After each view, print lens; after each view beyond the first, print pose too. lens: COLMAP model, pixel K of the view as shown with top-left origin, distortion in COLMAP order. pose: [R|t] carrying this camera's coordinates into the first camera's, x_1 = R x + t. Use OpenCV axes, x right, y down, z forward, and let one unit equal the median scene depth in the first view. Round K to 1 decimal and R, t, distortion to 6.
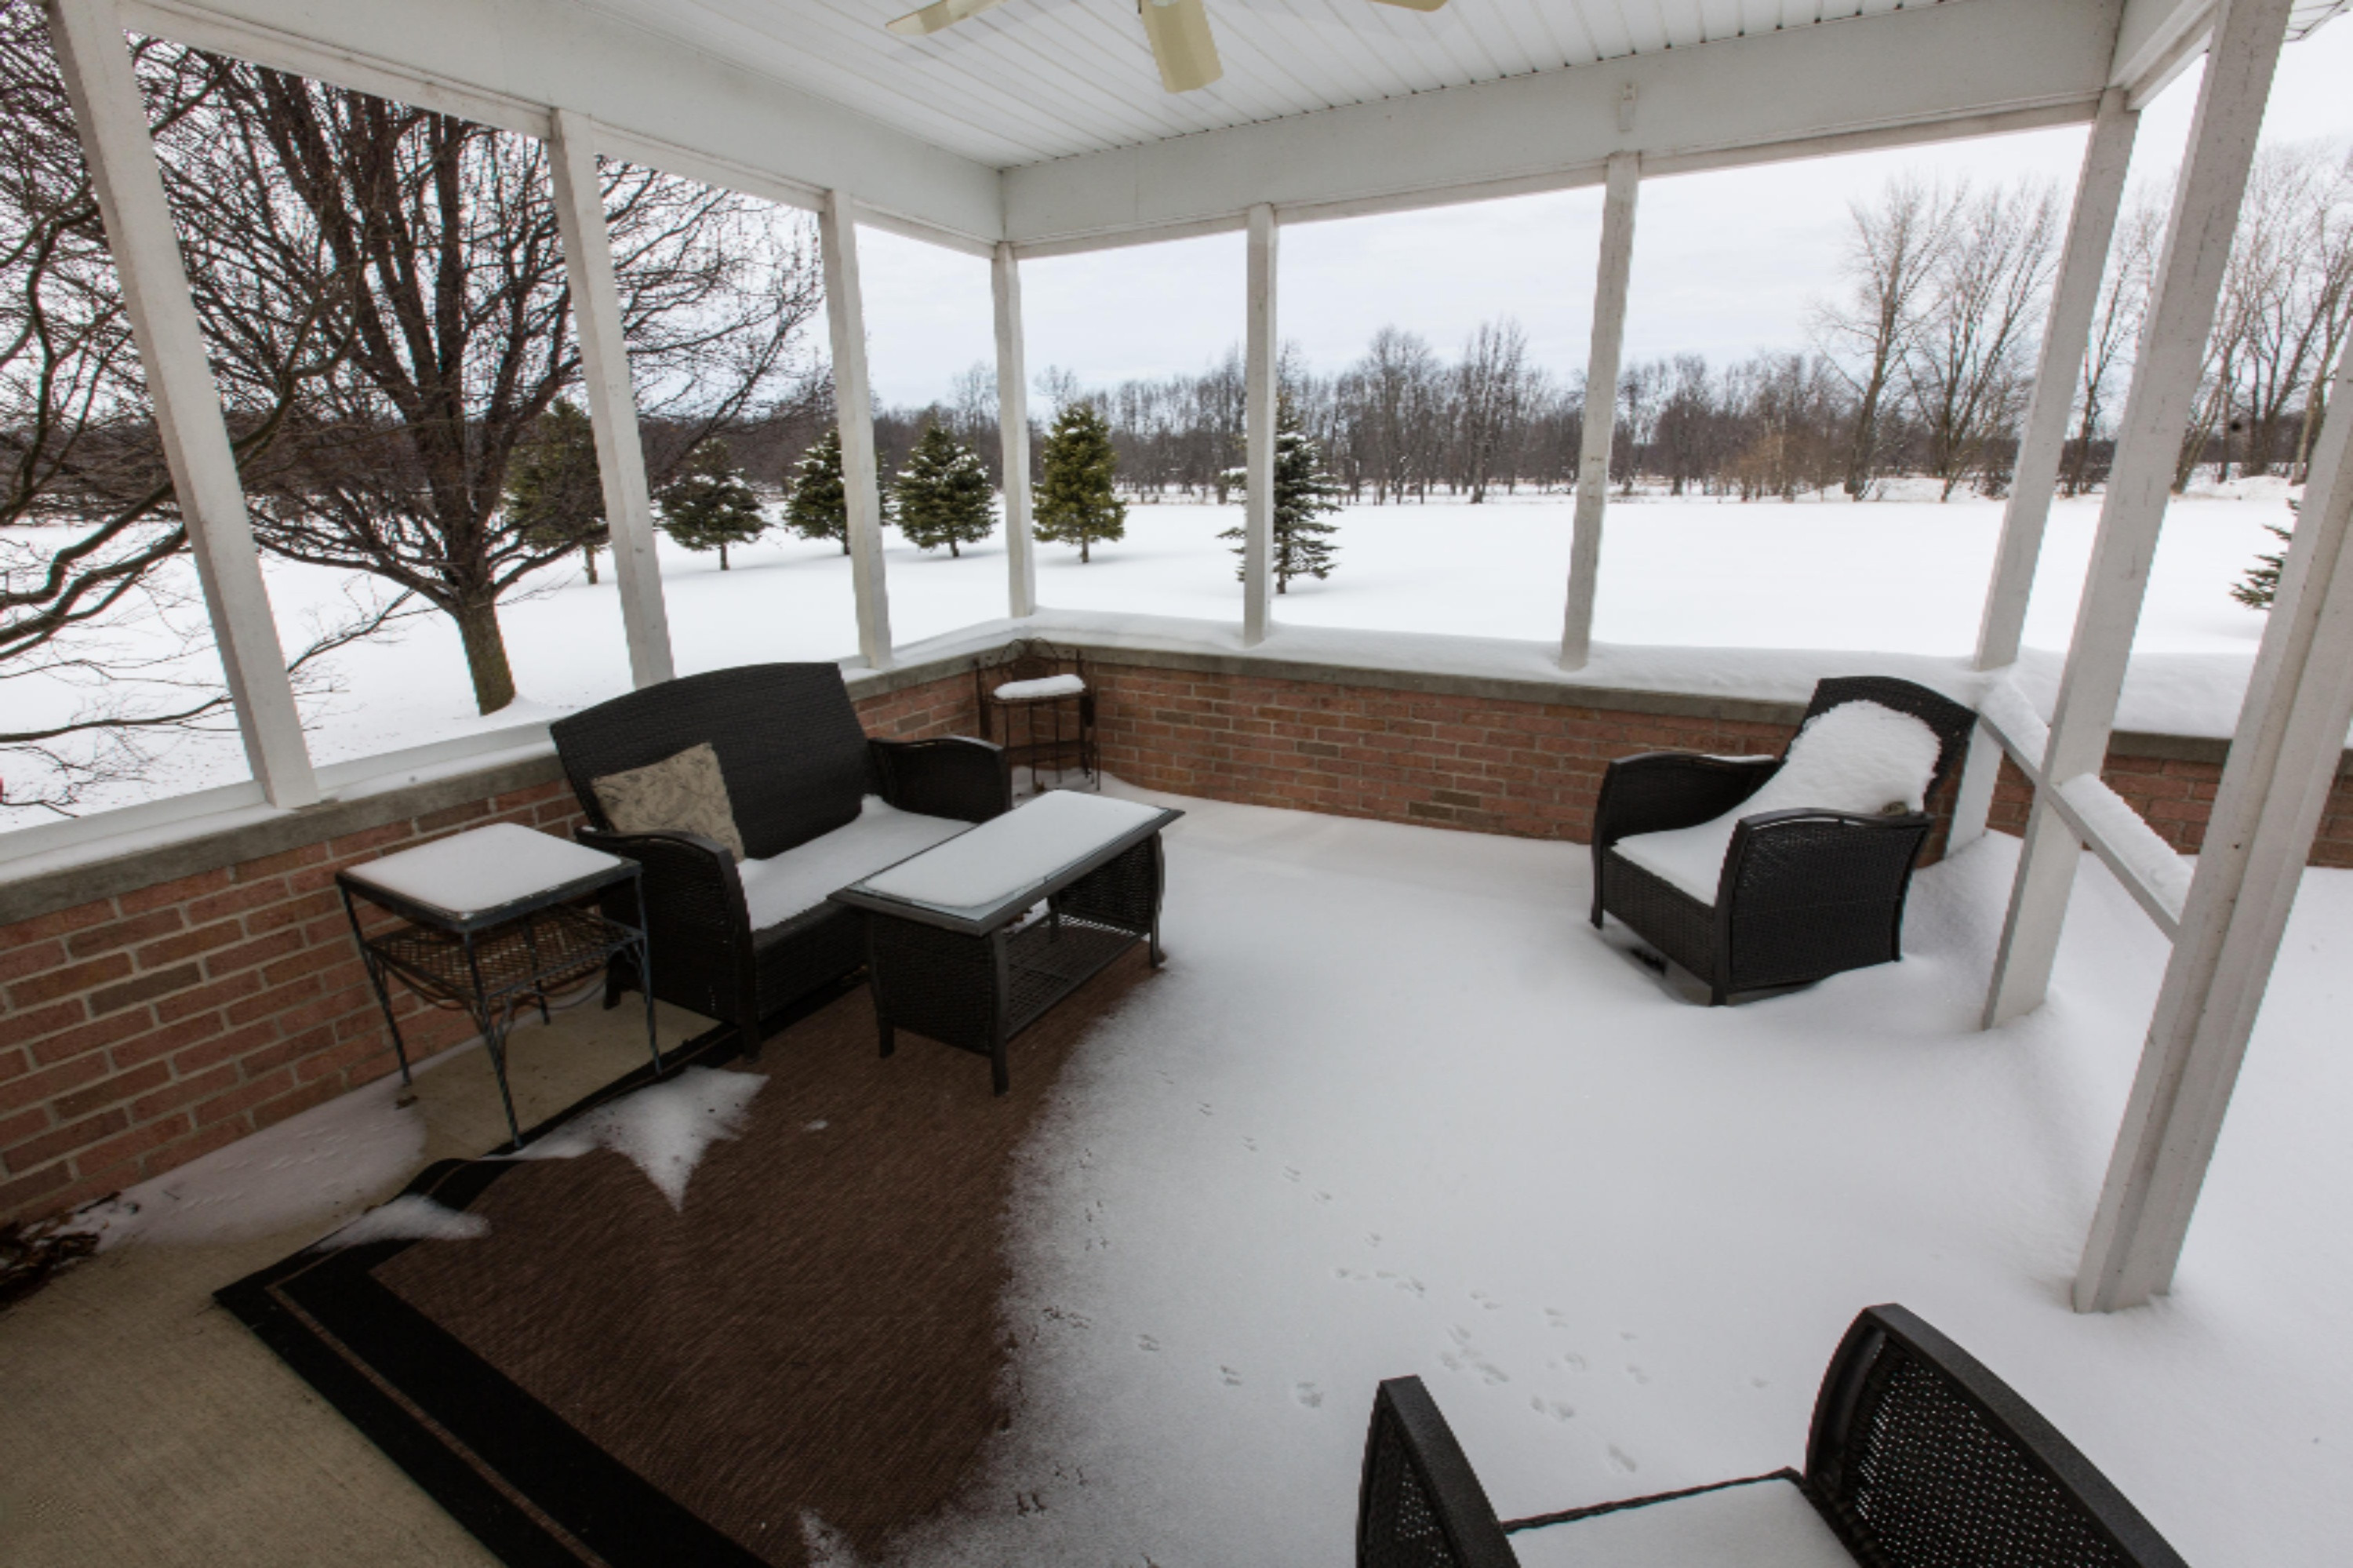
lens RADIAL K [[1028.2, 0, 1165.3], [0, 1028.2, 783.9], [0, 0, 1]] dist [-0.003143, -0.001304]
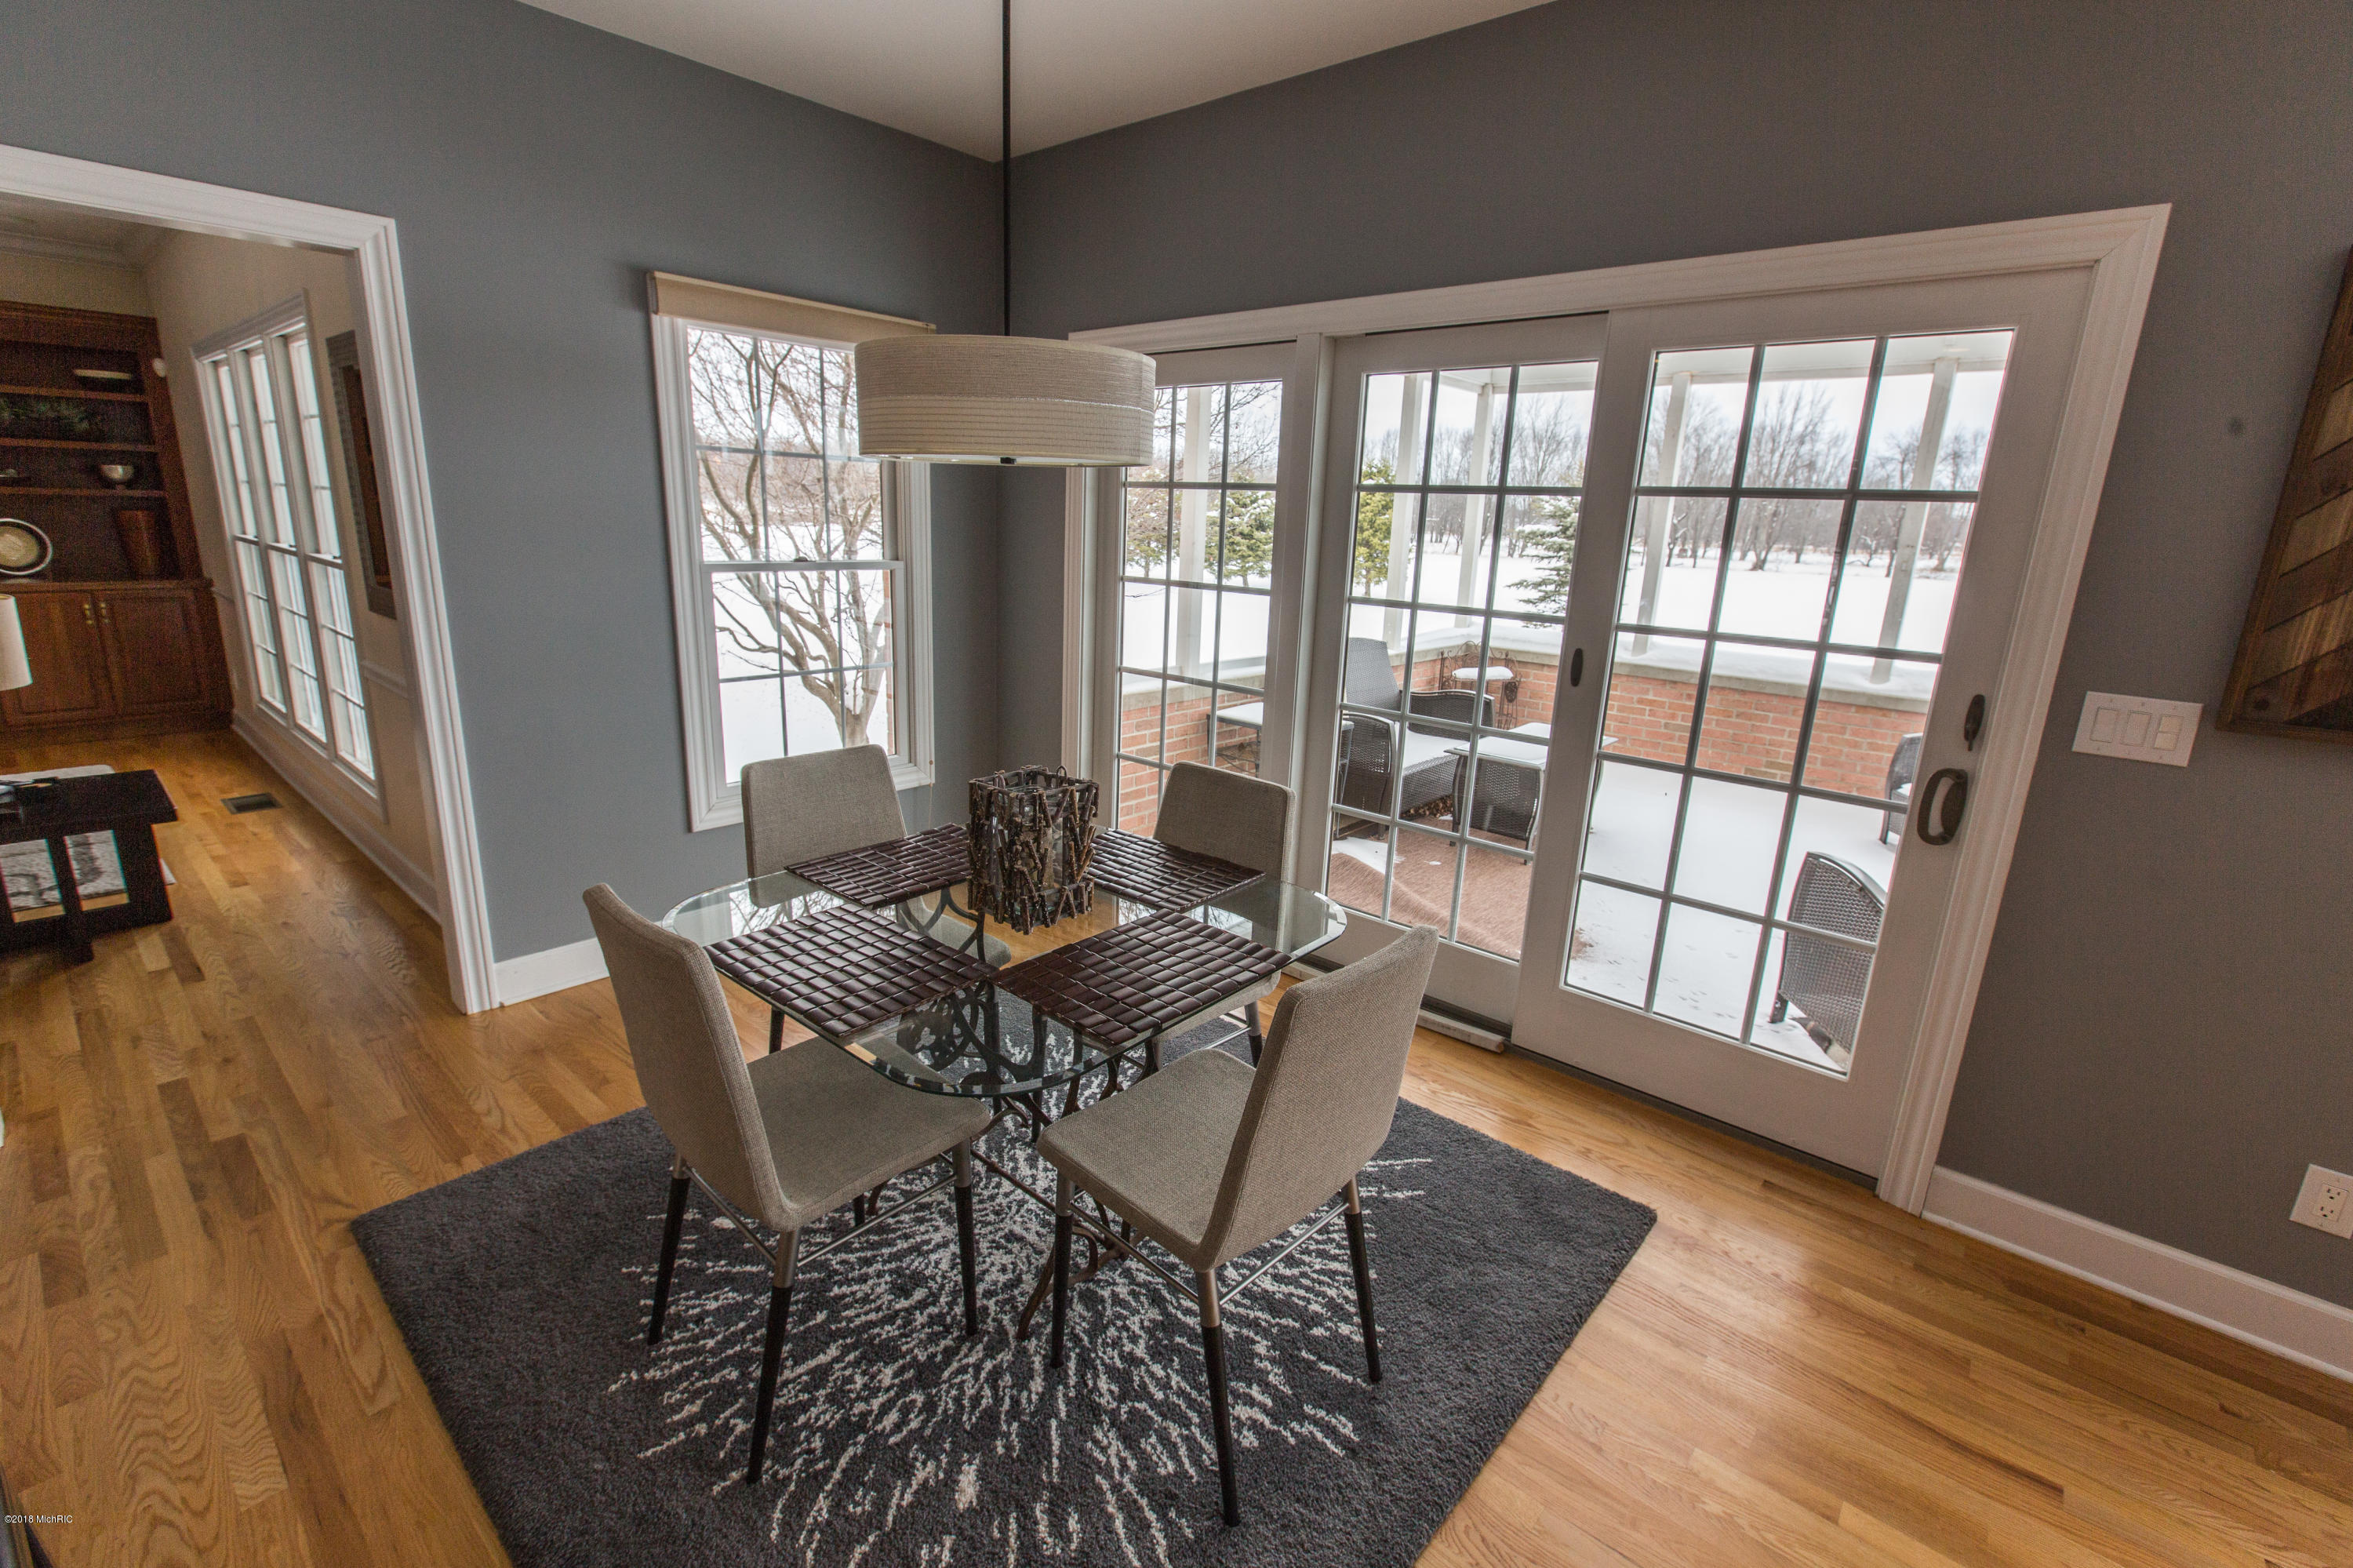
lens RADIAL K [[1052.3, 0, 1164.0], [0, 1052.3, 787.9], [0, 0, 1]] dist [0.004711, 0.000454]
pose [[0.975196, 0.101585, -0.196653, -0.049286], [-0.109214, 0.993615, -0.028316, 0.032262], [0.192520, 0.049090, 0.980064, -0.114356]]
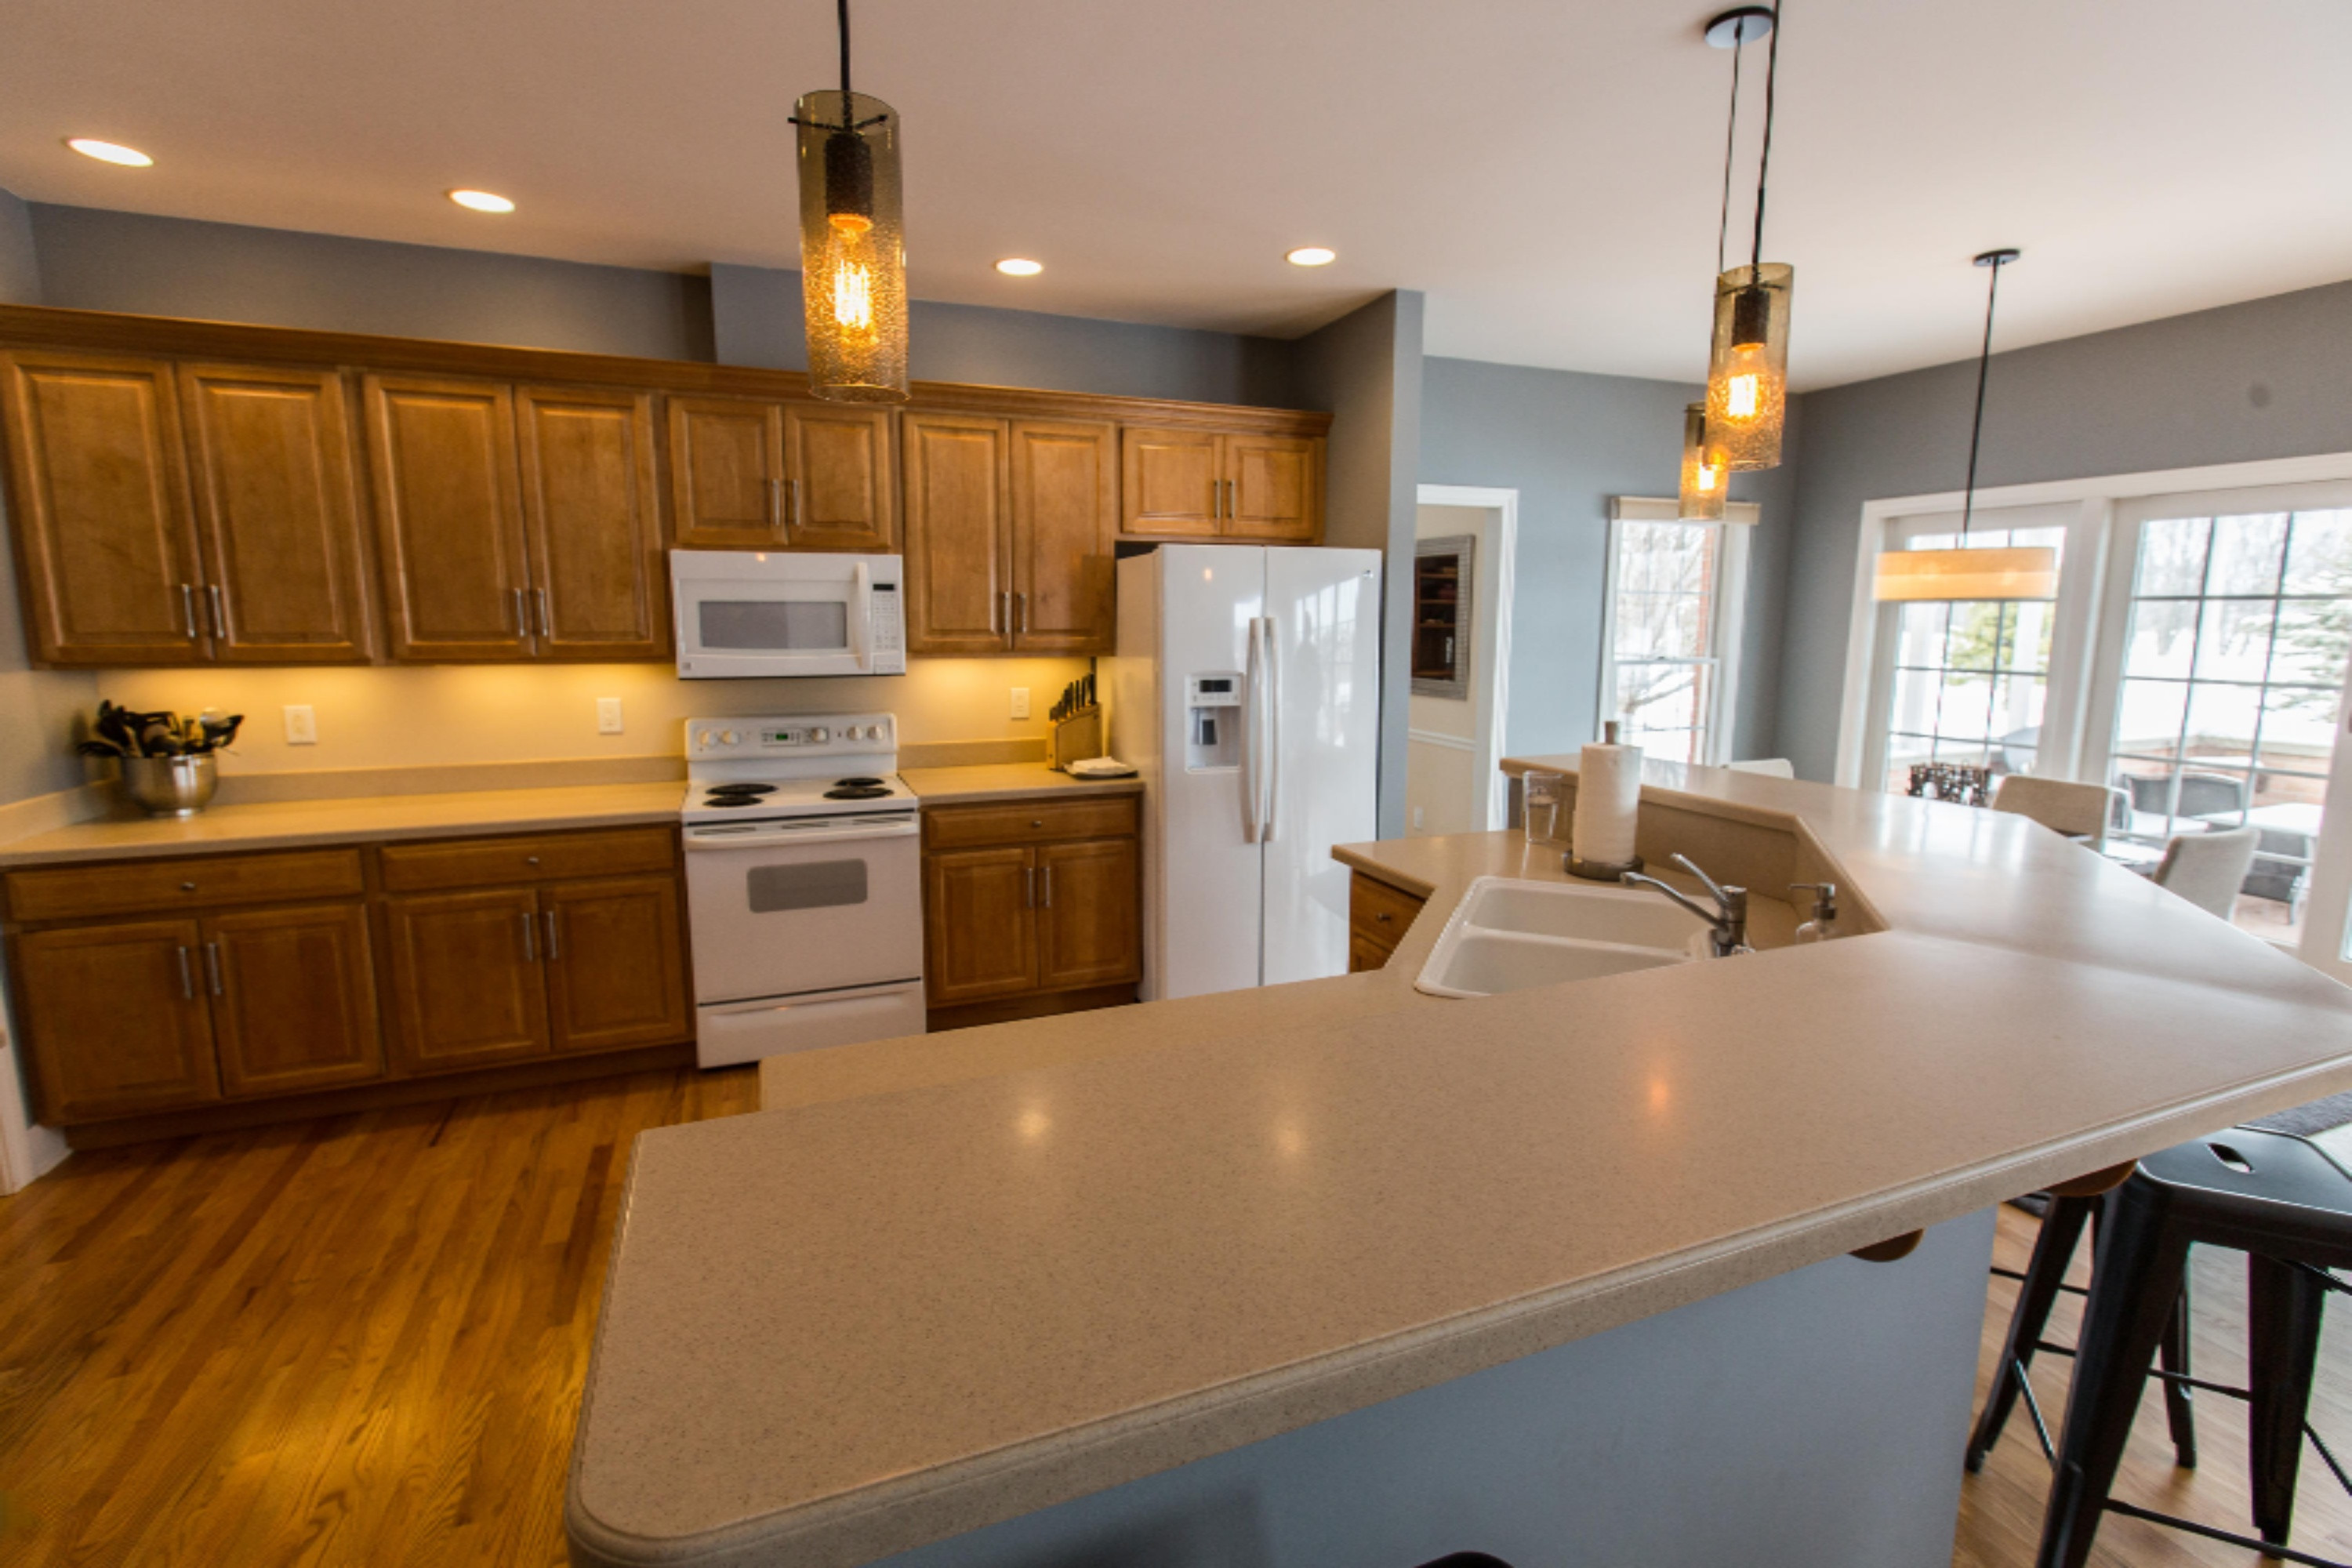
lens RADIAL K [[1027.7, 0, 1188.4], [0, 1027.7, 767.6], [0, 0, 1]] dist [-0.003143, -0.001304]
pose [[0.767860, 0.107627, -0.631512, -0.208702], [-0.194893, 0.978306, -0.070243, 0.315561], [0.610251, 0.177014, 0.772178, -1.076441]]
